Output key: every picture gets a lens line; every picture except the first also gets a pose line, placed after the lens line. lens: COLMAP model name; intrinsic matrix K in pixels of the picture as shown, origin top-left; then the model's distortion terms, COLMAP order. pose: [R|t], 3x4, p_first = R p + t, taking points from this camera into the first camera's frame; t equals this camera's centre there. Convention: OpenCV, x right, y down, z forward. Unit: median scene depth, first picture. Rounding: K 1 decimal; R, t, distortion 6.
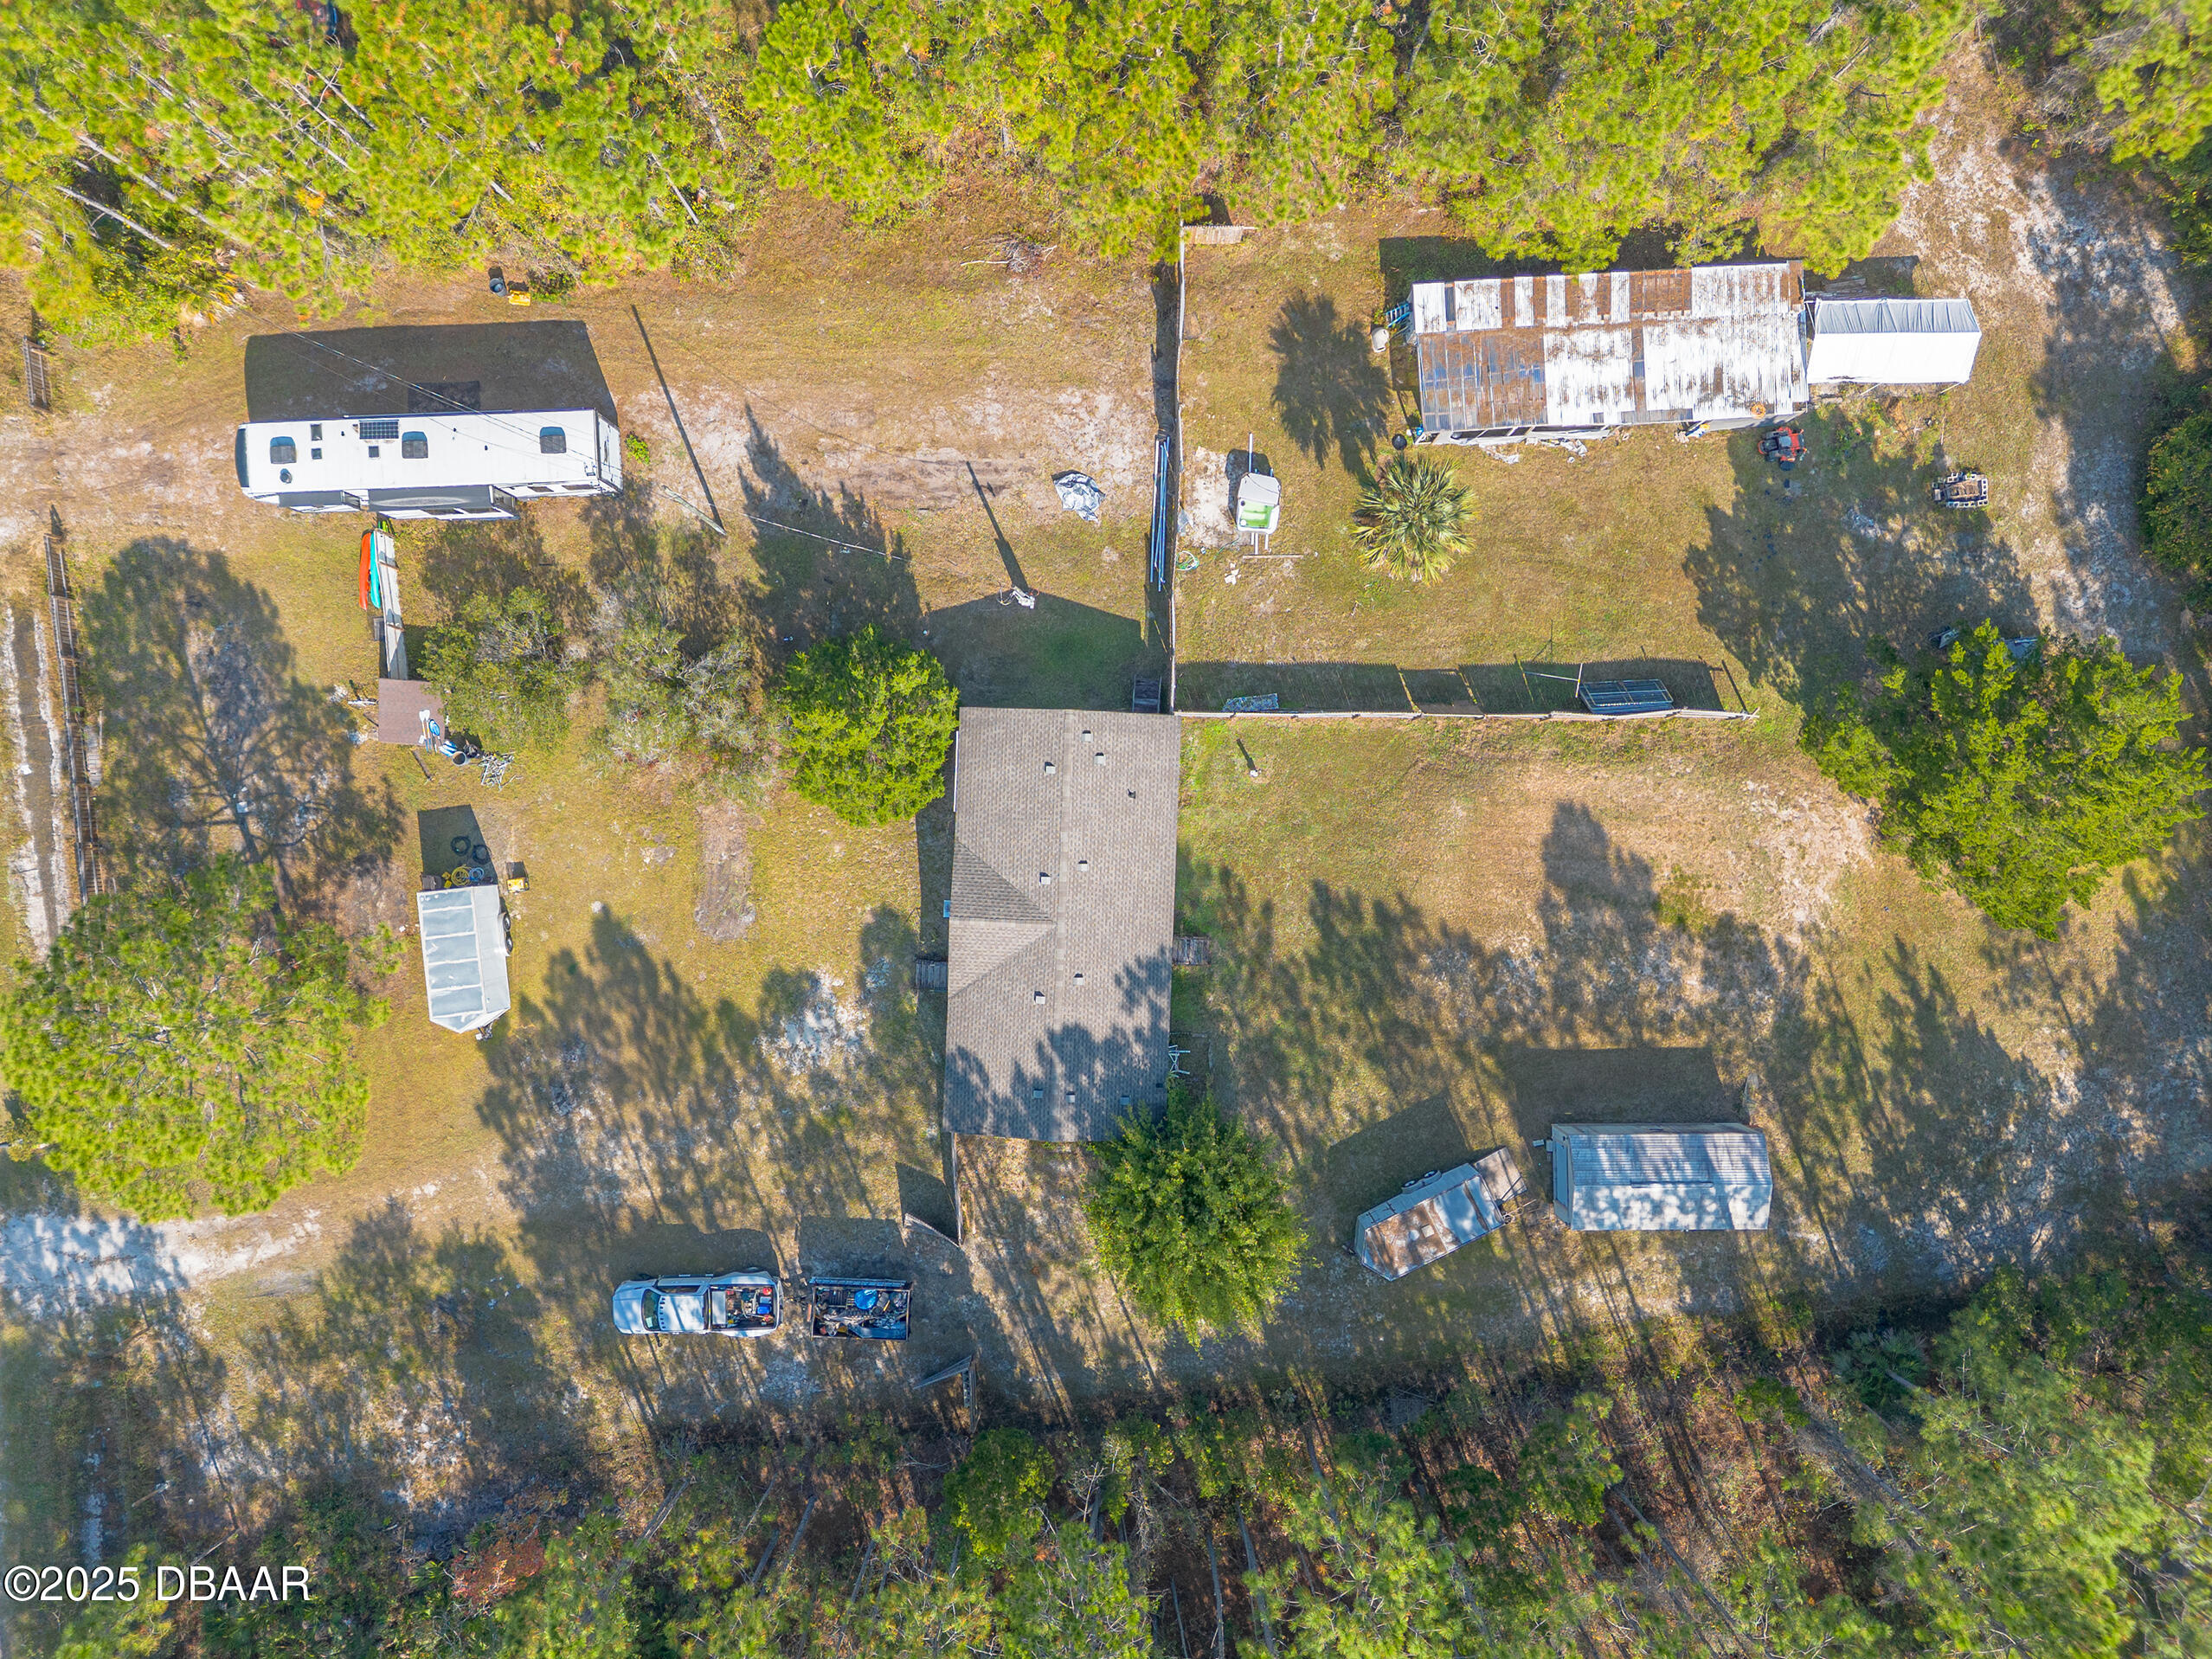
lens RADIAL K [[1567.2, 0, 1091.7], [0, 1567.2, 824.6], [0, 0, 1]] dist [0.076015, -0.076134]
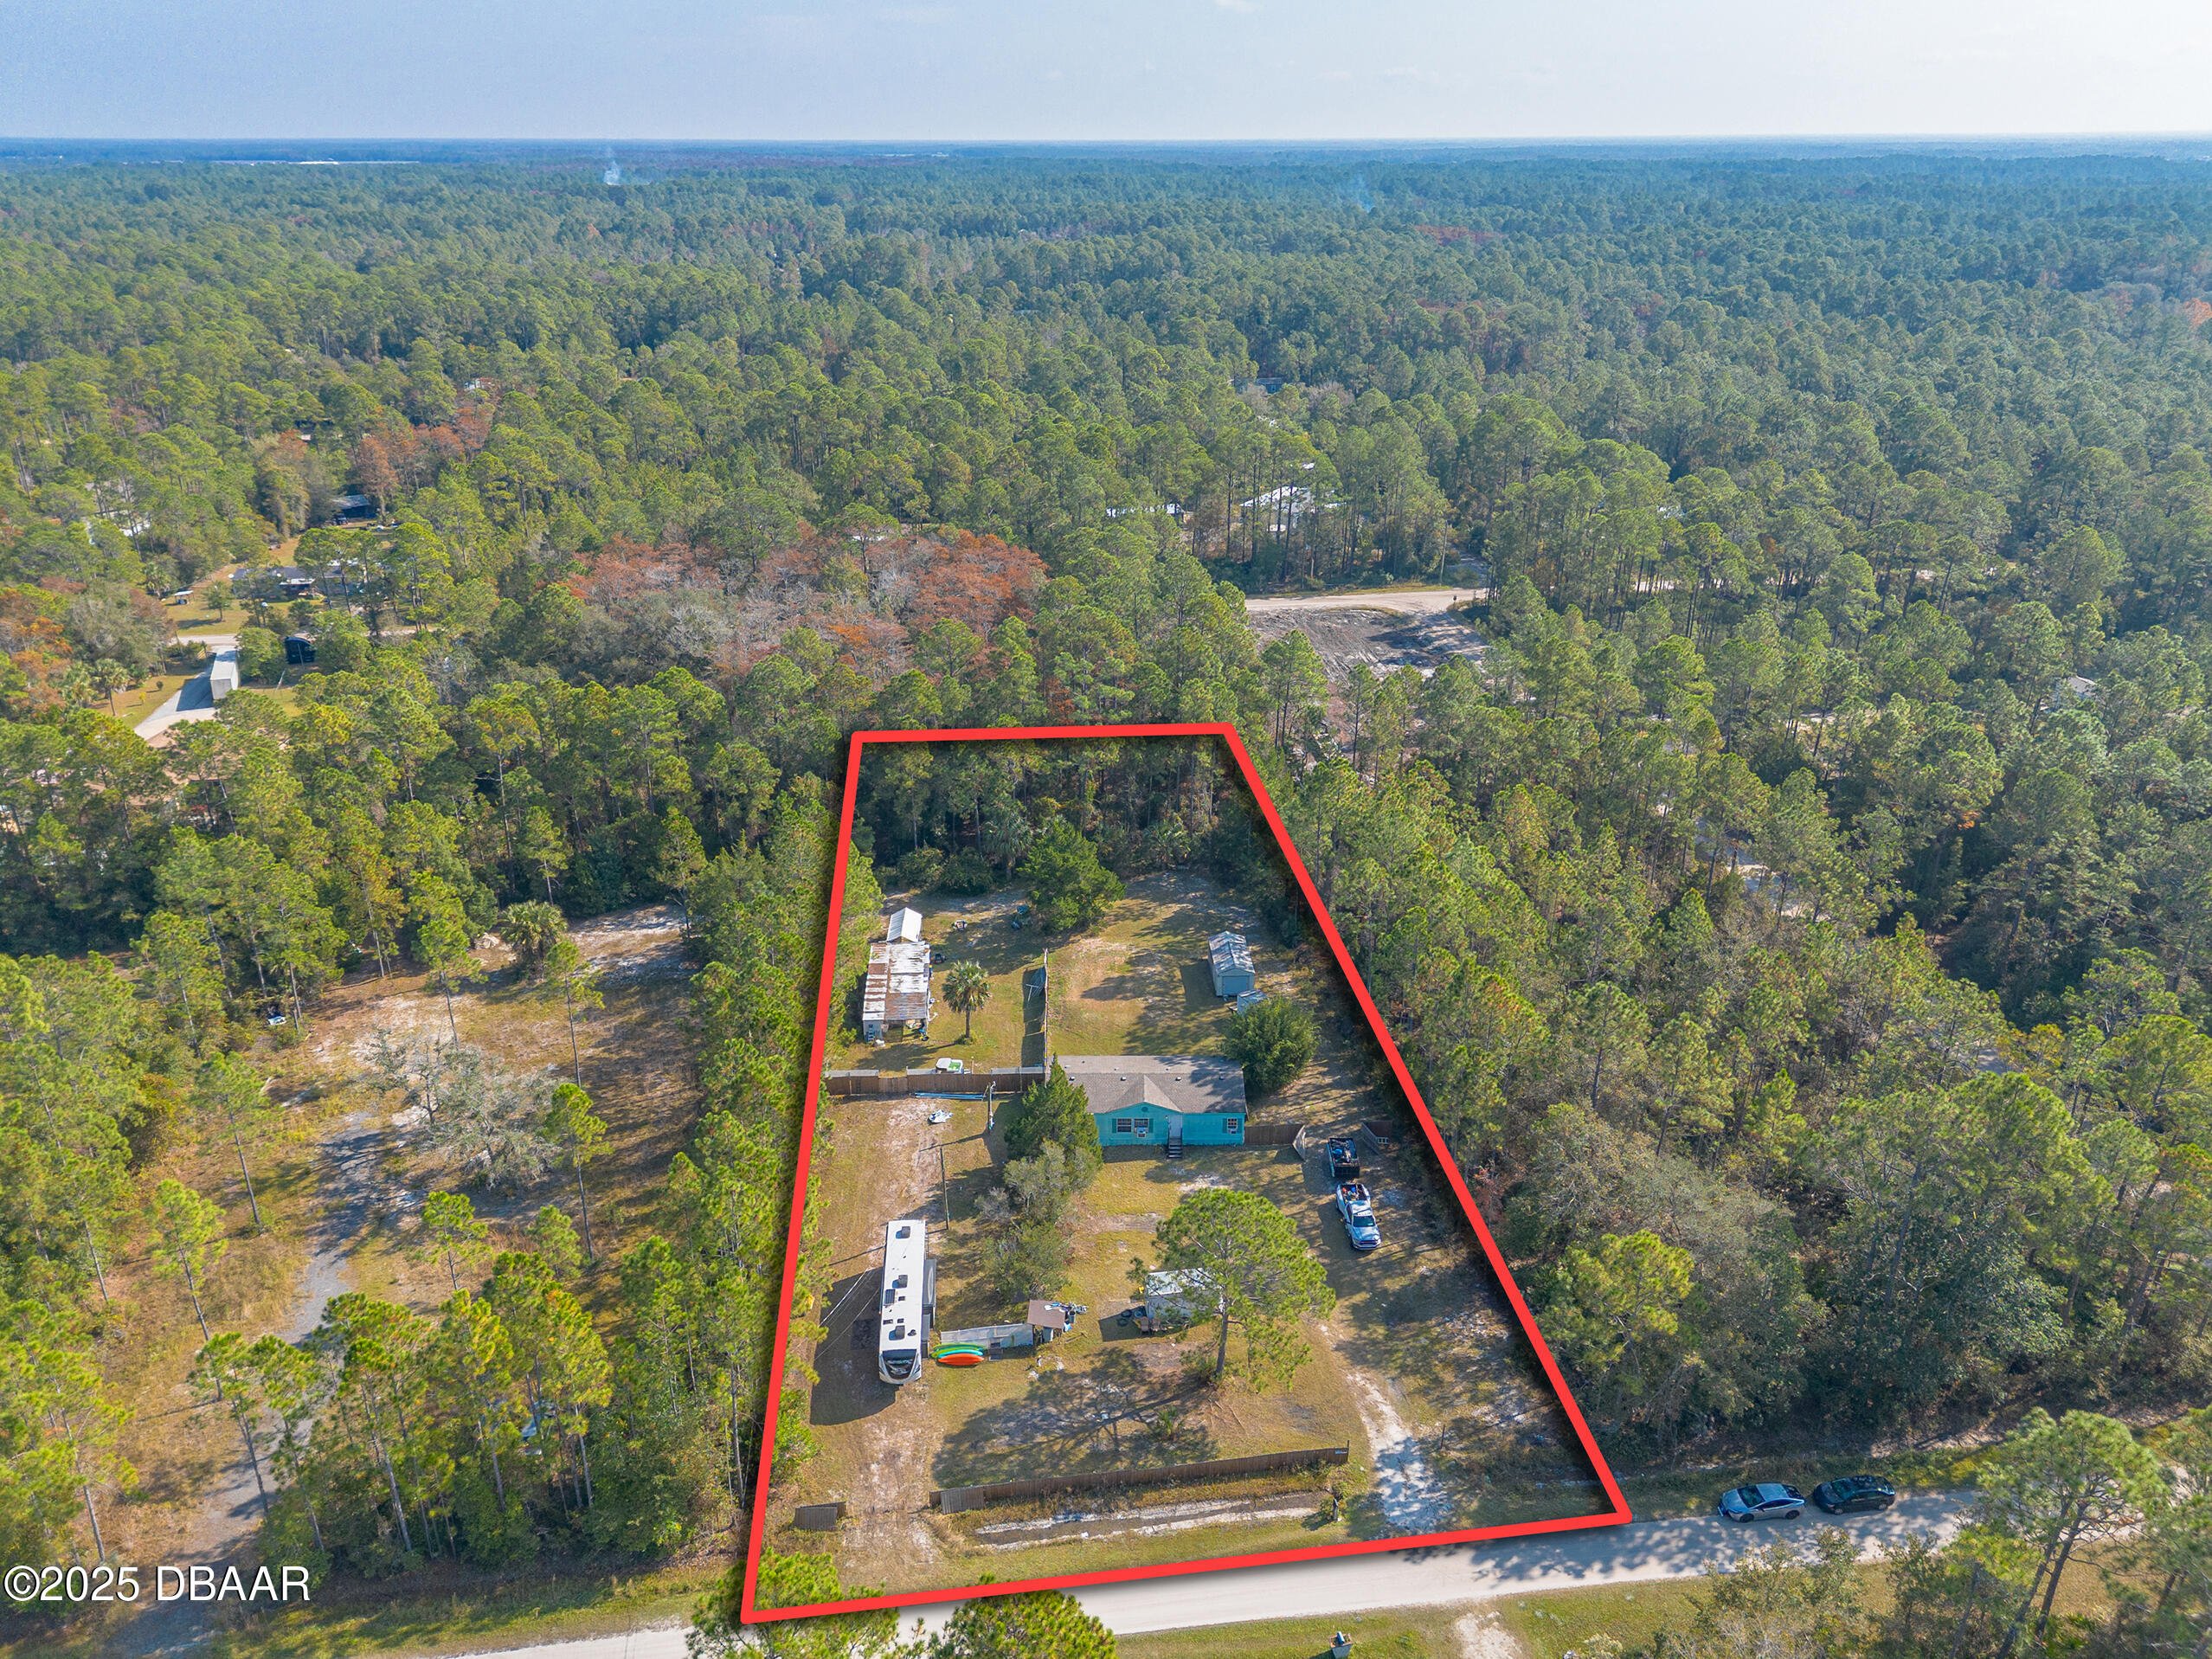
lens RADIAL K [[1612.7, 0, 1099.2], [0, 1612.7, 747.1], [0, 0, 1]] dist [0.090762, -0.116082]
pose [[-0.035239, -0.350243, 0.935996, -1.833242], [0.999372, -0.015808, 0.031709, -0.058151], [0.003691, 0.936525, 0.350581, -0.203451]]
